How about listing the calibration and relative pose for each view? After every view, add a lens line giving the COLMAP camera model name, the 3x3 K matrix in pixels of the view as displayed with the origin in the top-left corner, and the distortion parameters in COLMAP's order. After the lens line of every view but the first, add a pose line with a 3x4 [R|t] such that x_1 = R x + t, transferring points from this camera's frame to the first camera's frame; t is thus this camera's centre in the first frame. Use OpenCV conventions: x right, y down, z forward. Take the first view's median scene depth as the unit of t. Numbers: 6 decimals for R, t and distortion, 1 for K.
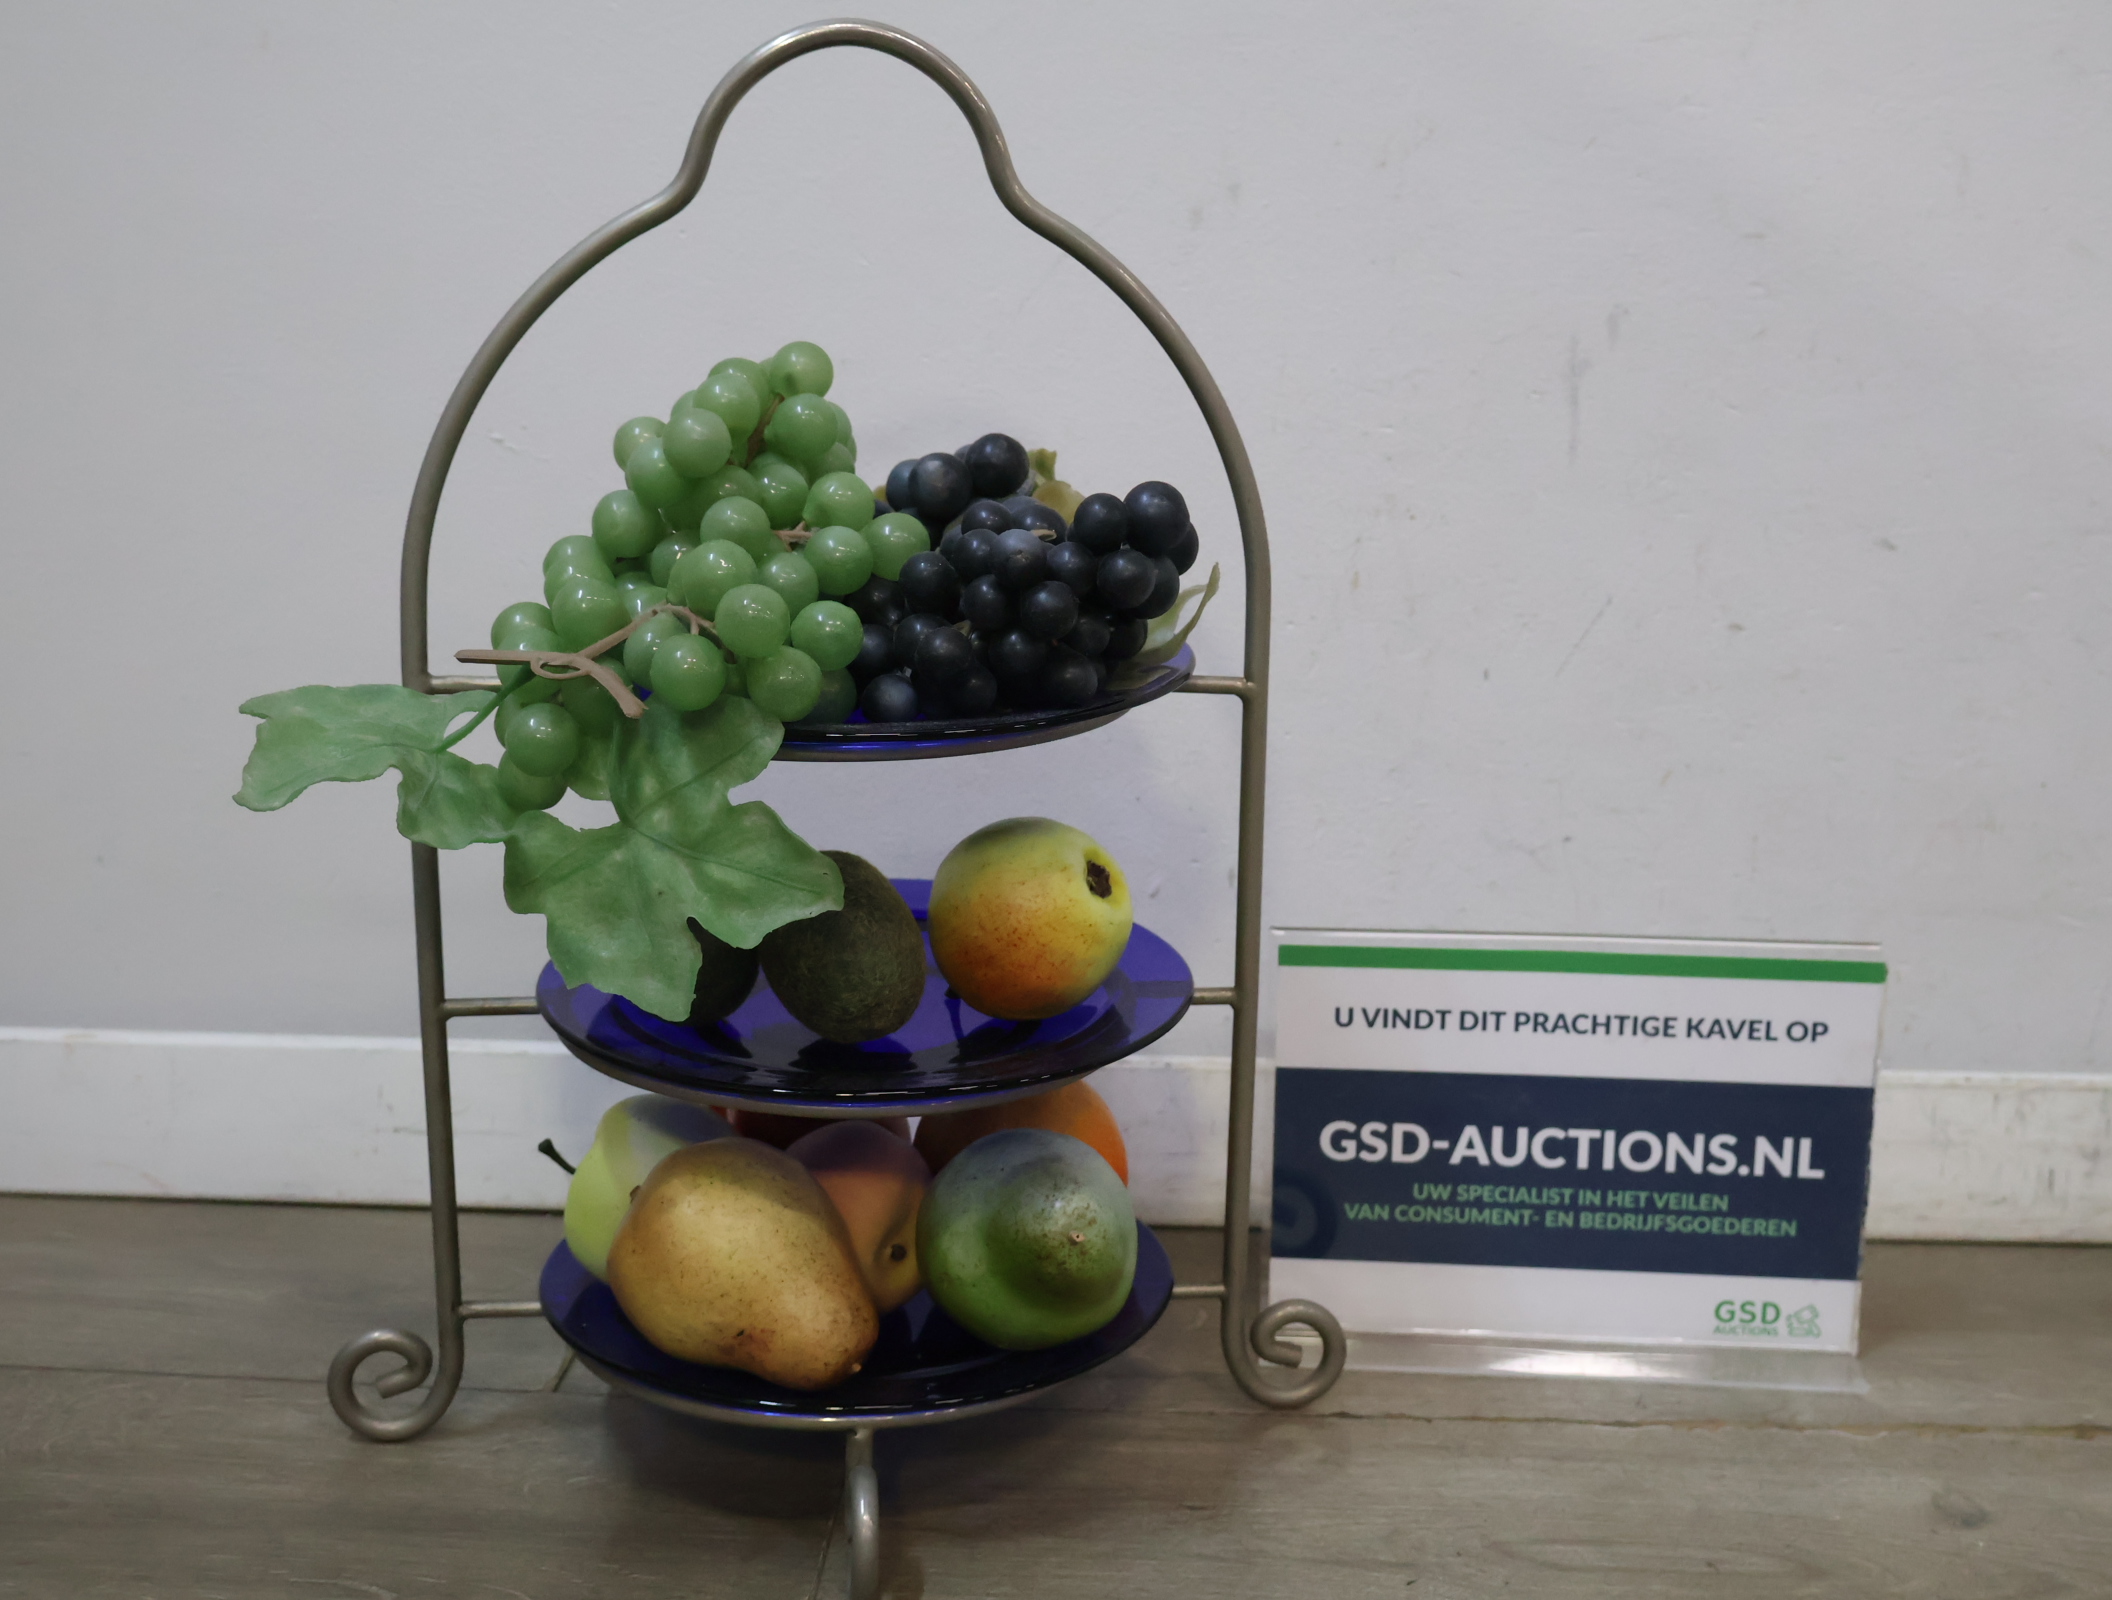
lens RADIAL K [[2534.5, 0, 1052.9], [0, 2534.5, 801.9], [0, 0, 1]] dist [0.001654, 0.000000]
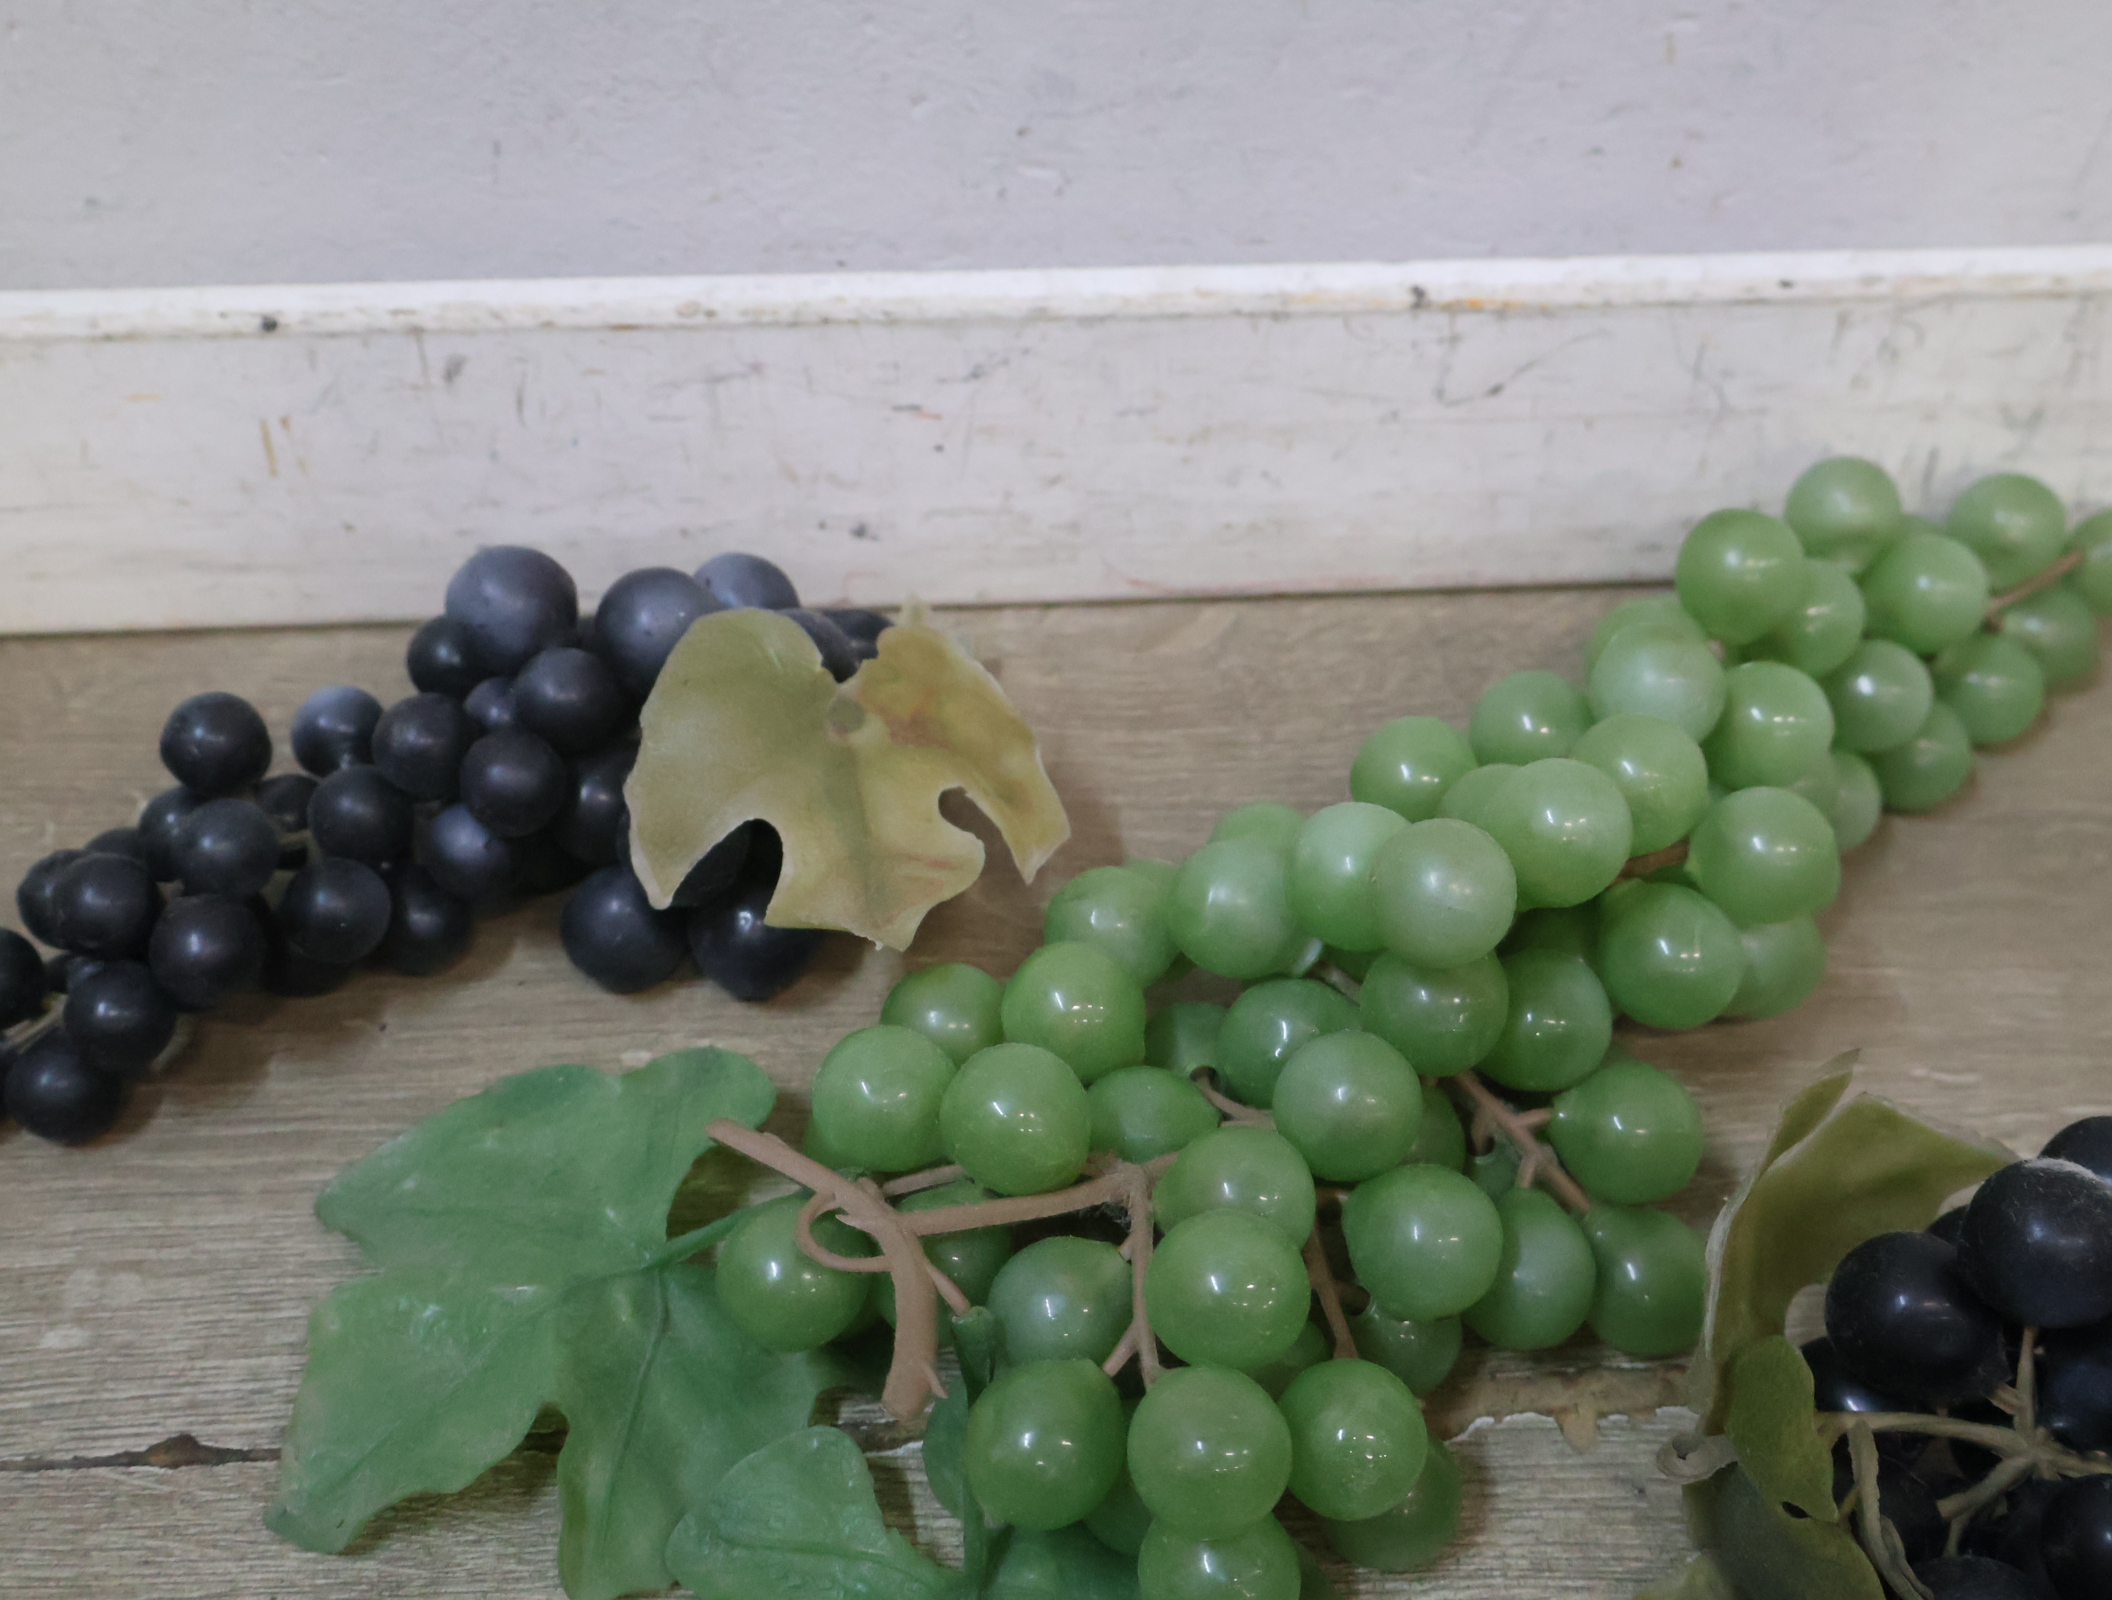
lens RADIAL K [[2534.5, 0, 1016.6], [0, 2534.5, 790.7], [0, 0, 1]] dist [0.001654, 0.000000]
pose [[0.996178, -0.064561, 0.058838, 0.250881], [0.021694, 0.835347, 0.549295, -0.078149], [-0.084613, -0.545919, 0.833555, 0.762464]]
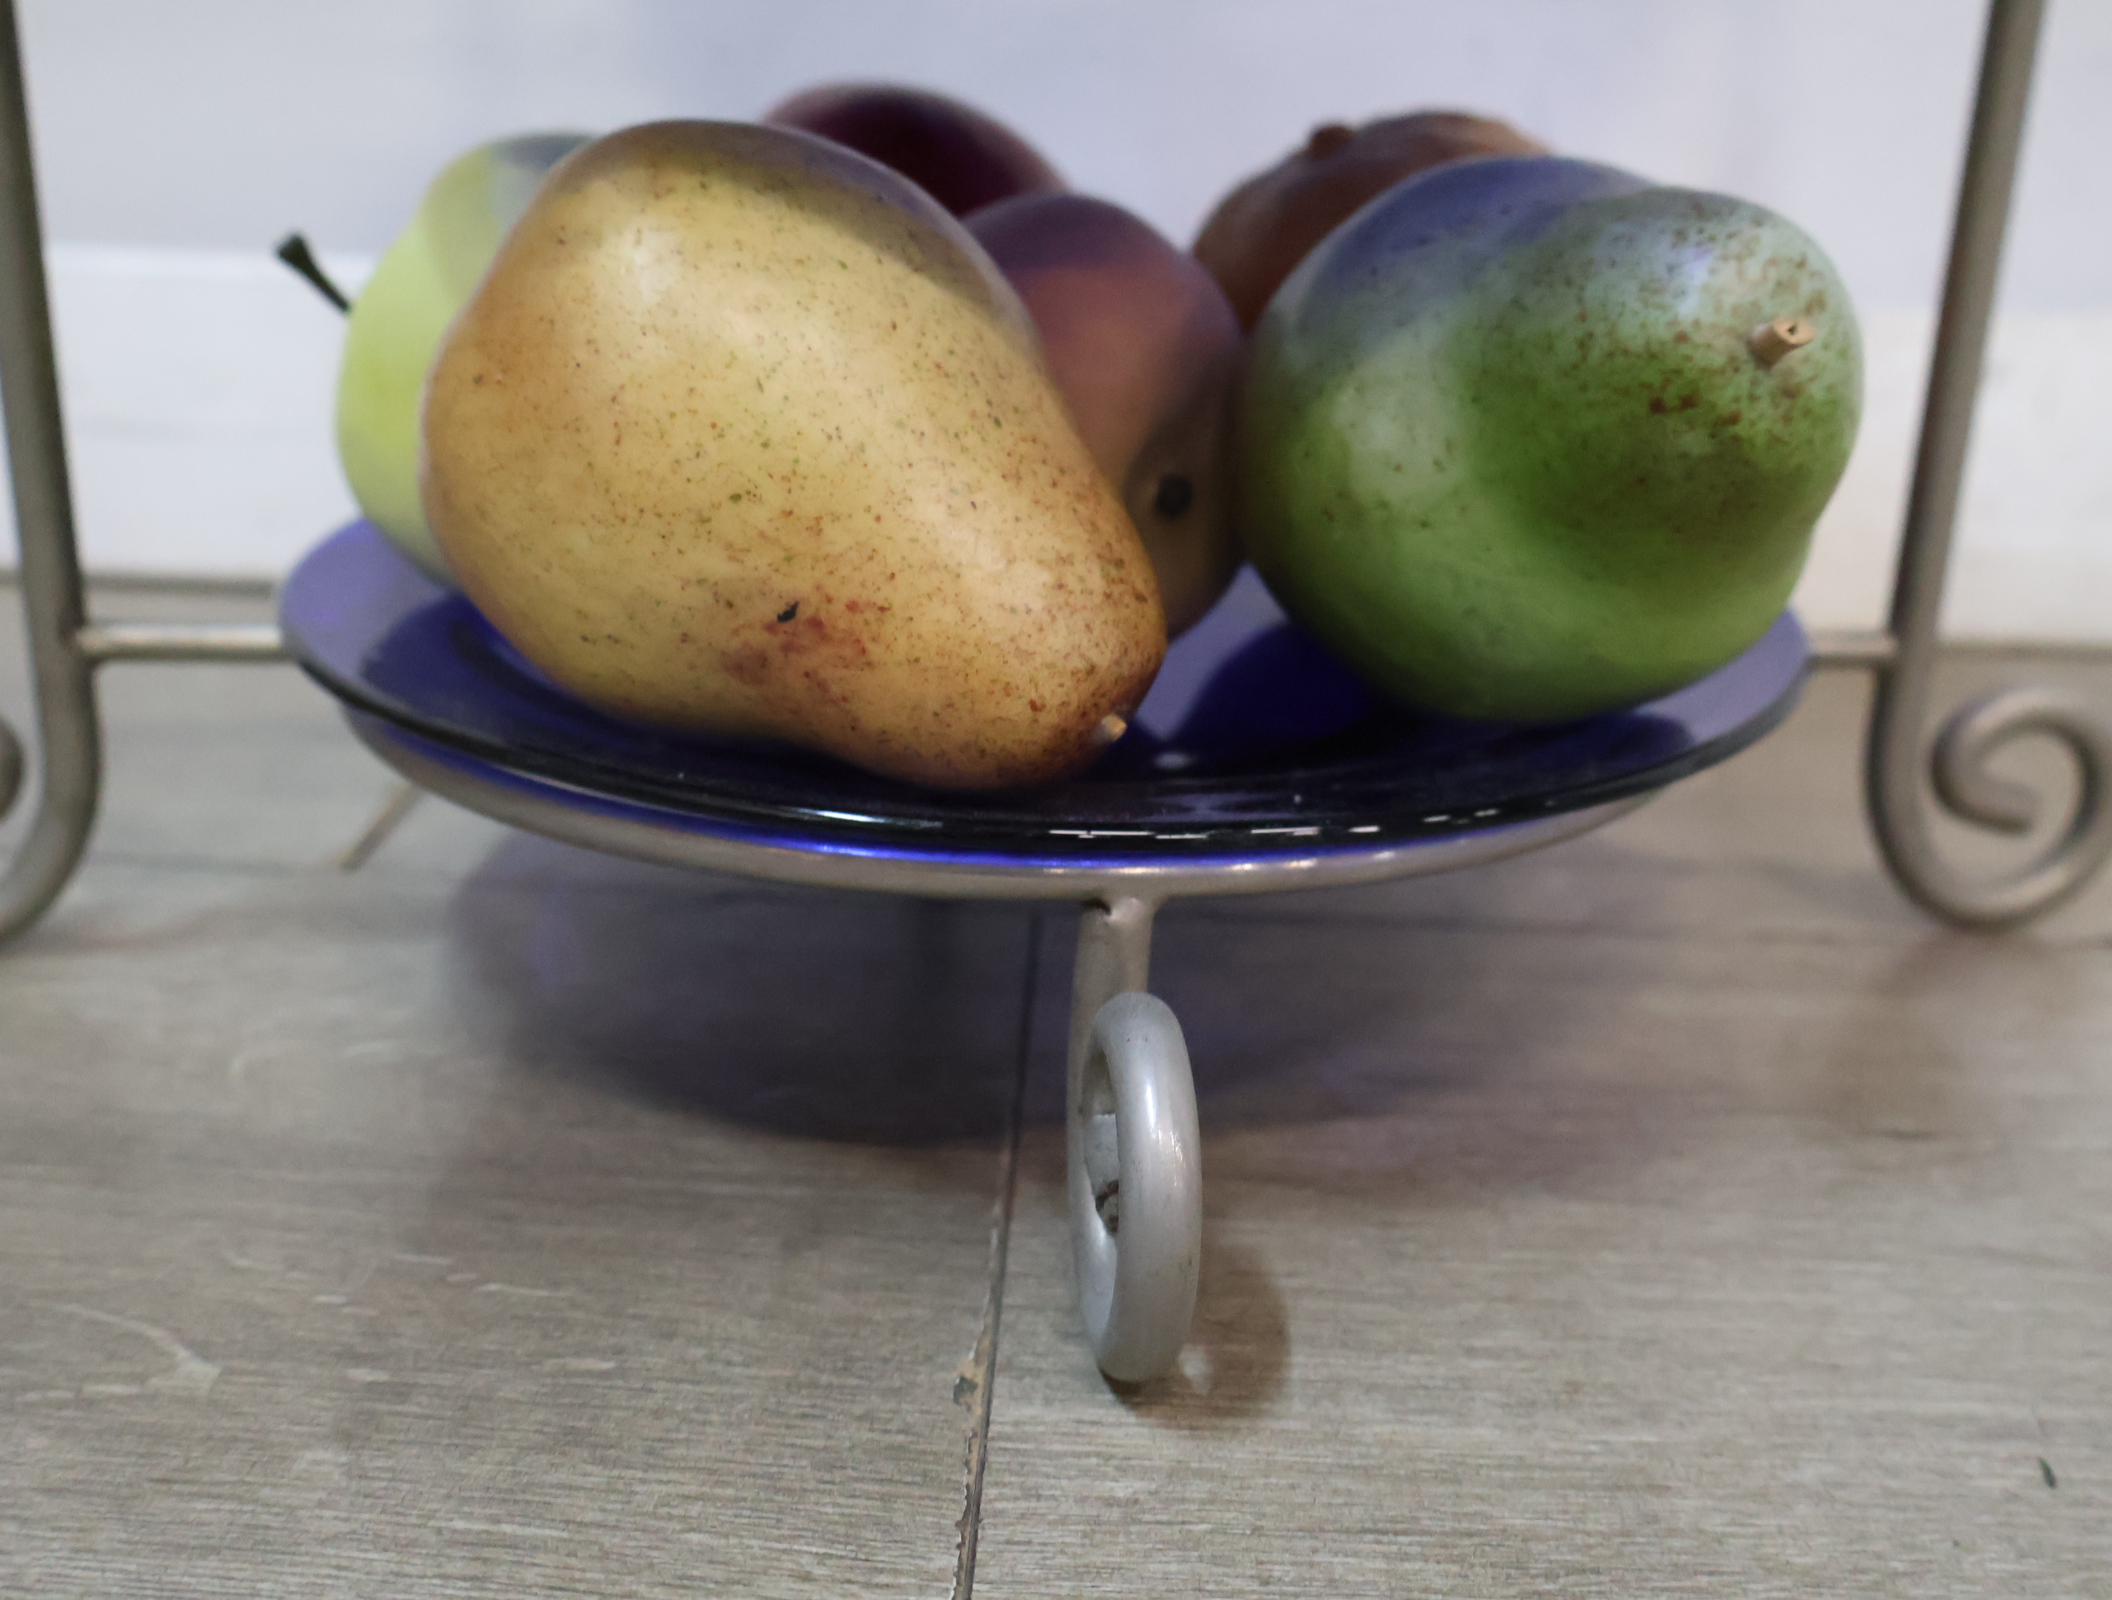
lens RADIAL K [[2534.5, 0, 1062.5], [0, 2534.5, 778.1], [0, 0, 1]] dist [0.001654, 0.000000]
pose [[0.999798, 0.015323, 0.013036, -0.085072], [-0.016703, 0.993409, 0.113398, 0.181700], [-0.011212, -0.113593, 0.993464, 0.617937]]
